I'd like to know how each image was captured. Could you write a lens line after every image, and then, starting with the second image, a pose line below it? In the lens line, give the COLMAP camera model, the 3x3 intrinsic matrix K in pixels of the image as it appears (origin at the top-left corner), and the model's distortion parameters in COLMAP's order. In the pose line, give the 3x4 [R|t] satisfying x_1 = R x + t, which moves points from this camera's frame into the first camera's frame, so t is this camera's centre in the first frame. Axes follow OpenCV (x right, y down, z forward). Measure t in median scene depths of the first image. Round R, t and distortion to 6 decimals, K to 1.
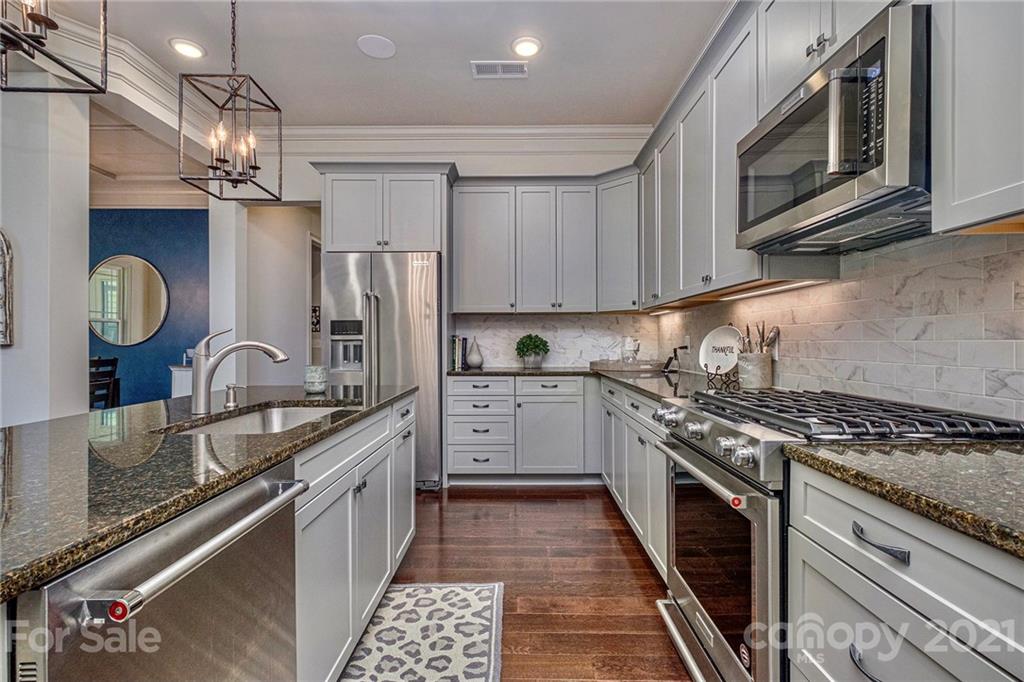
lens RADIAL K [[471.7, 0, 513.0], [0, 471.7, 346.6], [0, 0, 1]] dist [0.000648, -0.009178]
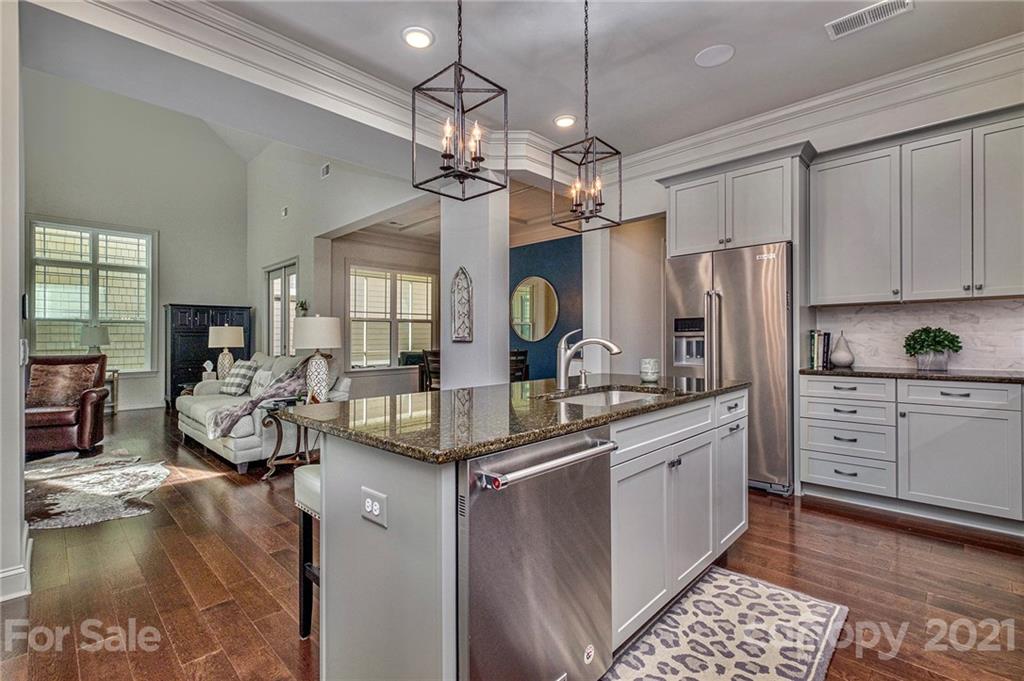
lens RADIAL K [[462.3, 0, 505.3], [0, 462.3, 337.8], [0, 0, 1]] dist [-0.001402, -0.000165]
pose [[0.720194, -0.005826, -0.693748, 0.127343], [-0.001163, 0.999953, -0.009605, 0.000185], [0.693772, 0.007724, 0.720154, -0.085584]]
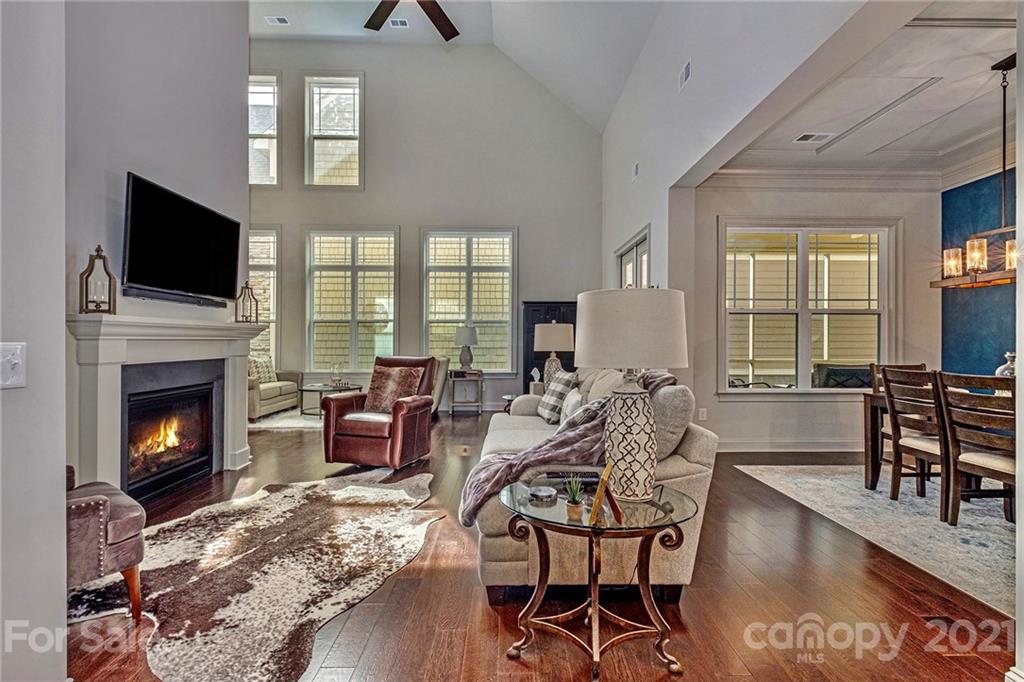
lens RADIAL K [[464.9, 0, 510.5], [0, 464.9, 335.9], [0, 0, 1]] dist [0.004931, 0.000002]
pose [[0.034450, -0.008272, -0.999372, -1.016669], [-0.013925, 0.999865, -0.008756, -0.017437], [0.999309, 0.014218, 0.034330, 0.546321]]
